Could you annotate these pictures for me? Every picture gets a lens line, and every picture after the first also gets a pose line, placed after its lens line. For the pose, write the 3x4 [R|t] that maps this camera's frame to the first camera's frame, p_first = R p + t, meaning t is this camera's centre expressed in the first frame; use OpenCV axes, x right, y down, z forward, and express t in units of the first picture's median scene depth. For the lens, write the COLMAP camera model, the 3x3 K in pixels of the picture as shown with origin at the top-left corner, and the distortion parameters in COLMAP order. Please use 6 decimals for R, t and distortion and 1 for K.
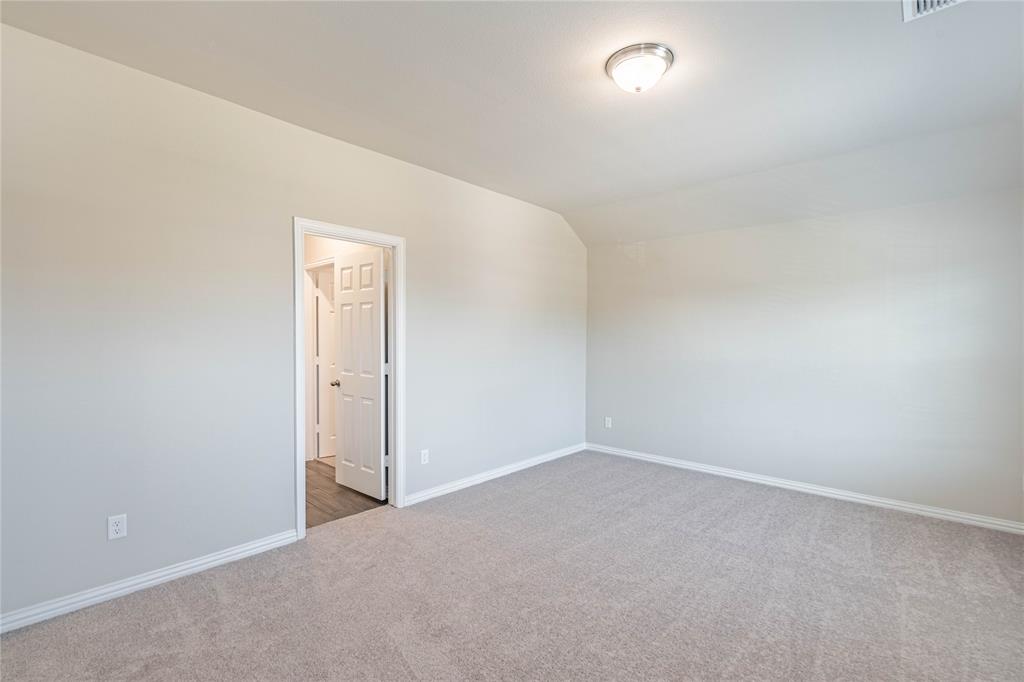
lens RADIAL K [[469.5, 0, 512.4], [0, 469.5, 345.0], [0, 0, 1]] dist [-0.048931, 0.020634]
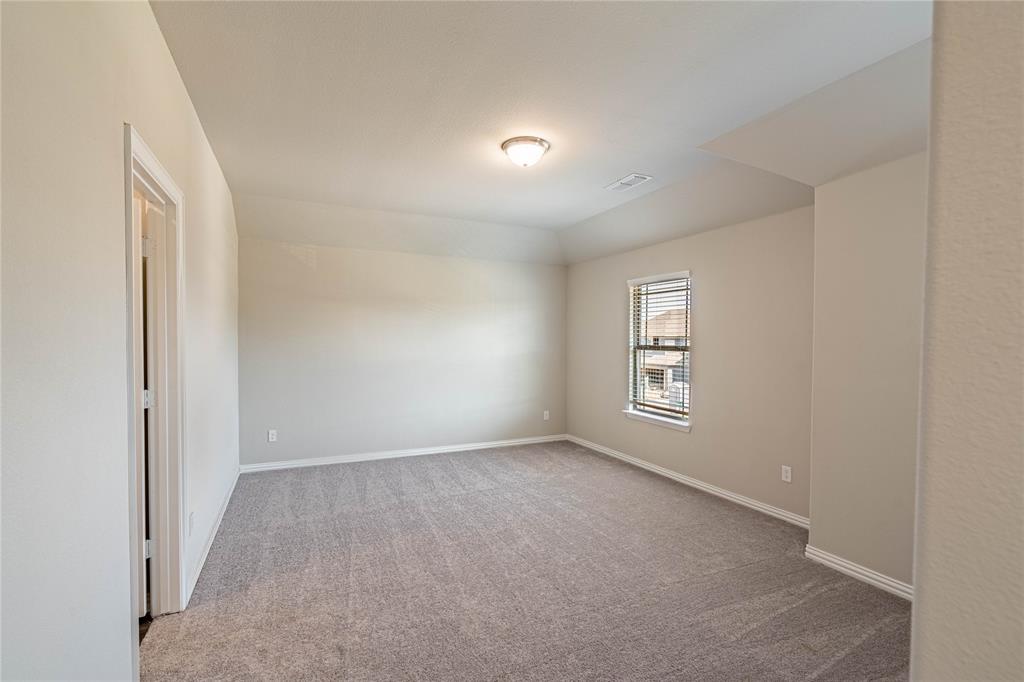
lens RADIAL K [[469.5, 0, 512.4], [0, 469.5, 345.0], [0, 0, 1]] dist [-0.048931, 0.020634]
pose [[0.358201, -0.017161, 0.933487, -0.687119], [0.015854, 0.999799, 0.012297, -0.021705], [-0.933510, 0.010395, 0.358401, 0.351643]]
